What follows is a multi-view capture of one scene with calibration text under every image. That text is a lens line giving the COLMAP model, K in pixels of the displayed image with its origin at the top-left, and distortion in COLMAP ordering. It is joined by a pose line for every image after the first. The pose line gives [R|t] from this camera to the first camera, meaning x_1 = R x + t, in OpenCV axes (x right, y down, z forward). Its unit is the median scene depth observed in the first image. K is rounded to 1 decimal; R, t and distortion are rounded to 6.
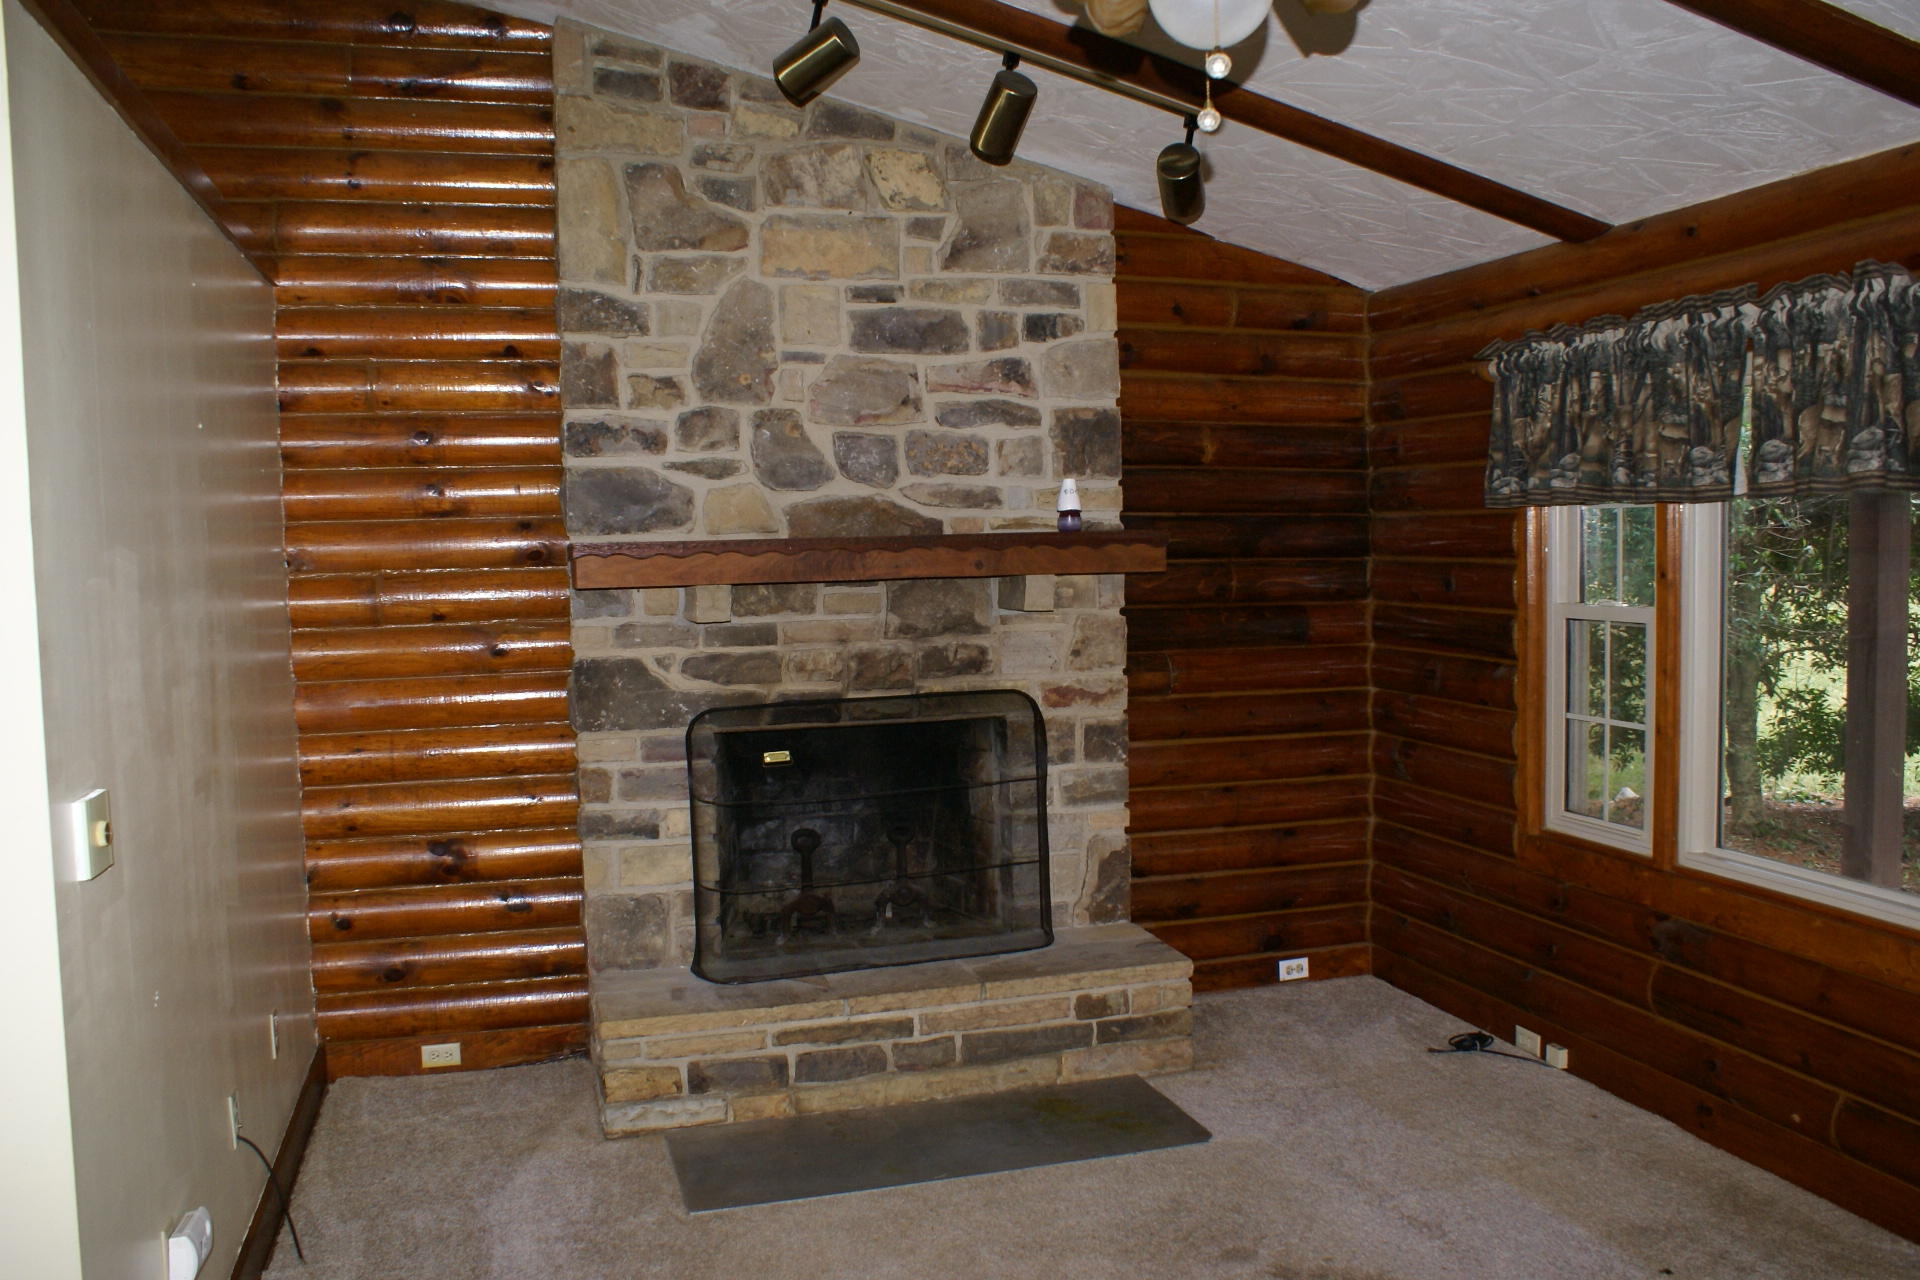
lens RADIAL K [[1512.6, 0, 958.3], [0, 1512.6, 638.4], [0, 0, 1]] dist [-0.140991, 0.101372]
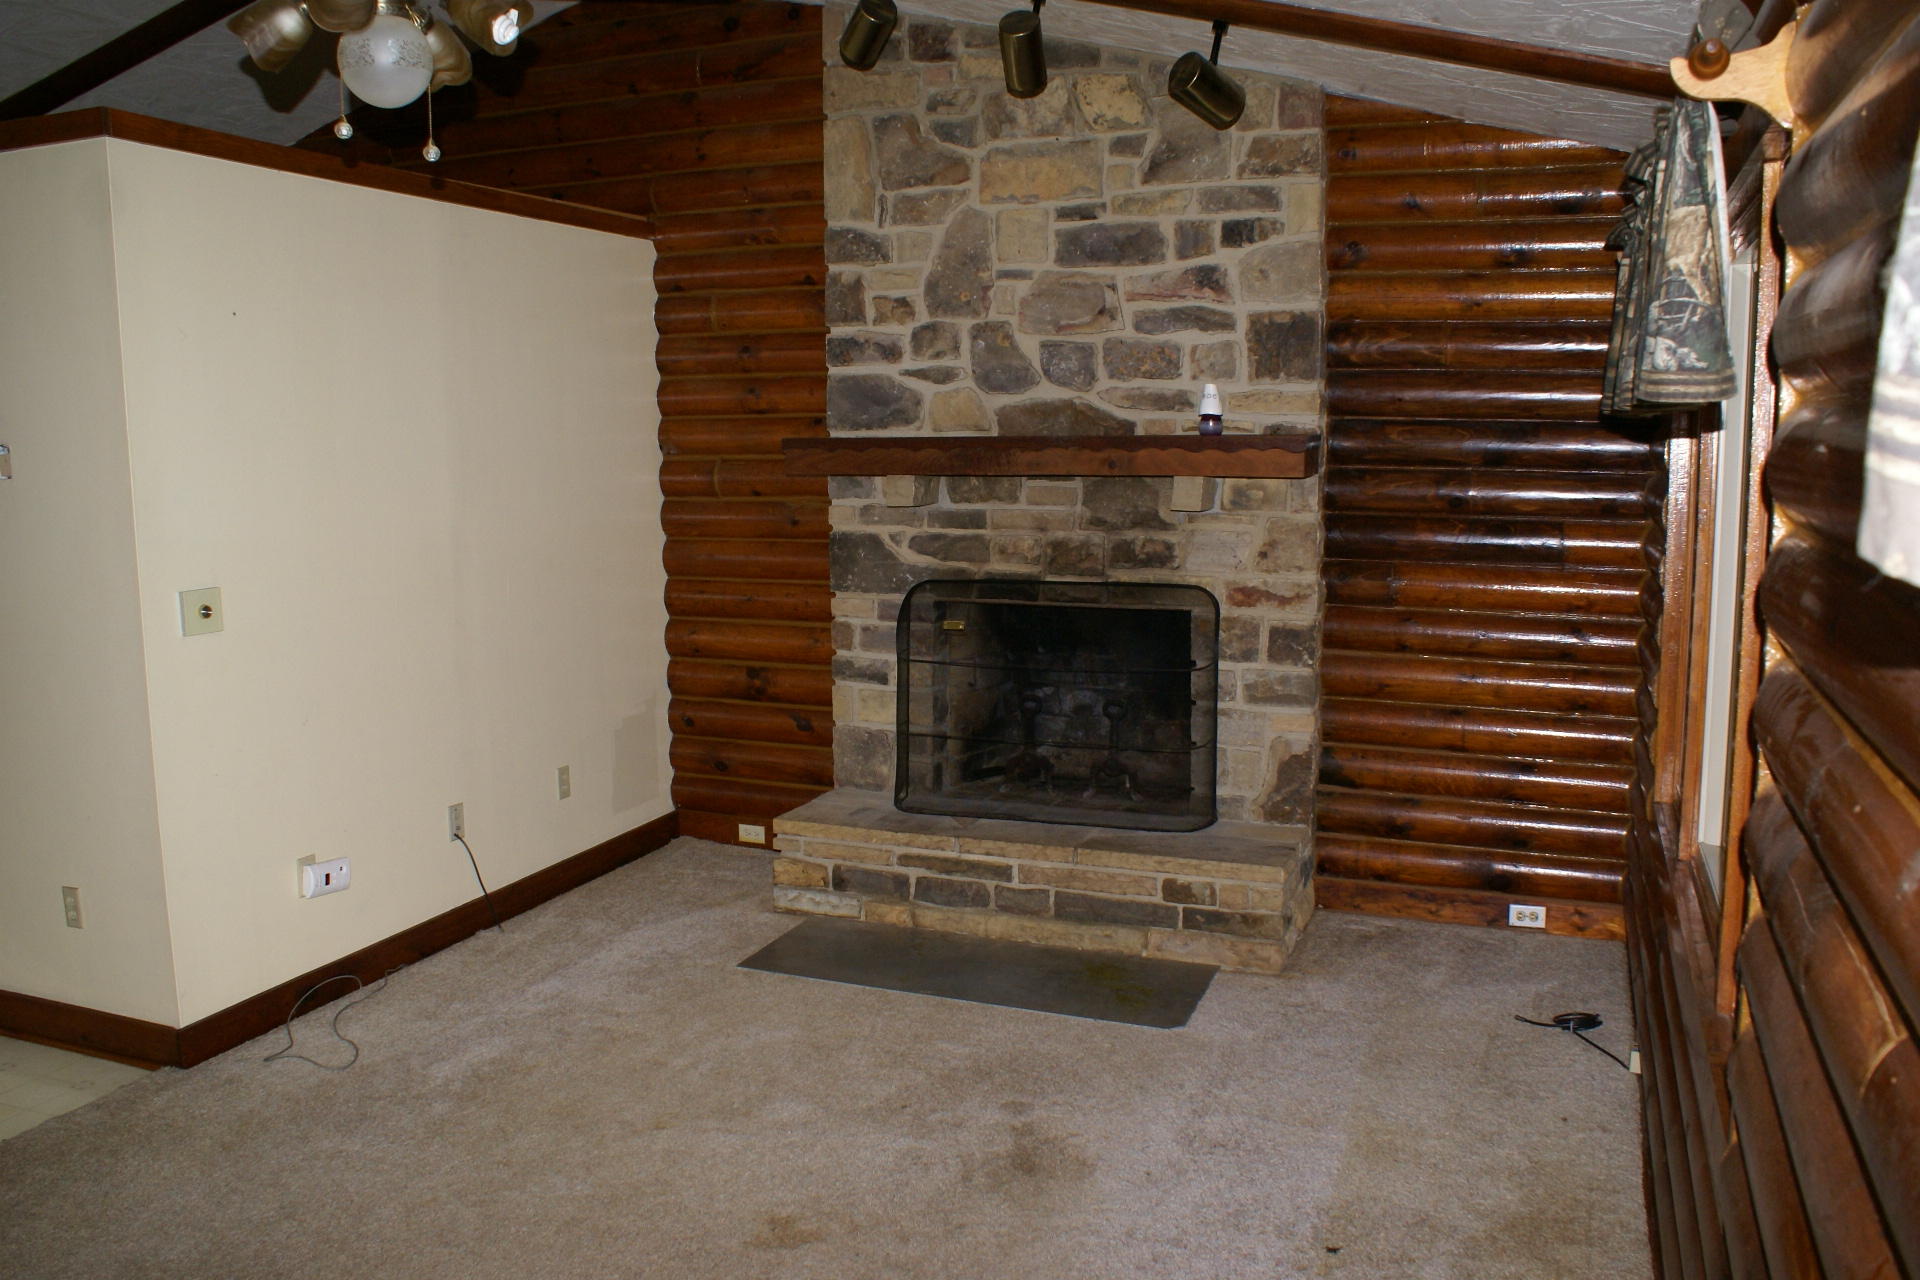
lens RADIAL K [[1512.6, 0, 966.7], [0, 1512.6, 625.9], [0, 0, 1]] dist [-0.140991, 0.101372]
pose [[0.788587, 0.094679, -0.607590, 0.582720], [-0.050363, 0.994700, 0.089635, -0.025342], [0.612857, -0.040085, 0.789176, 0.086123]]
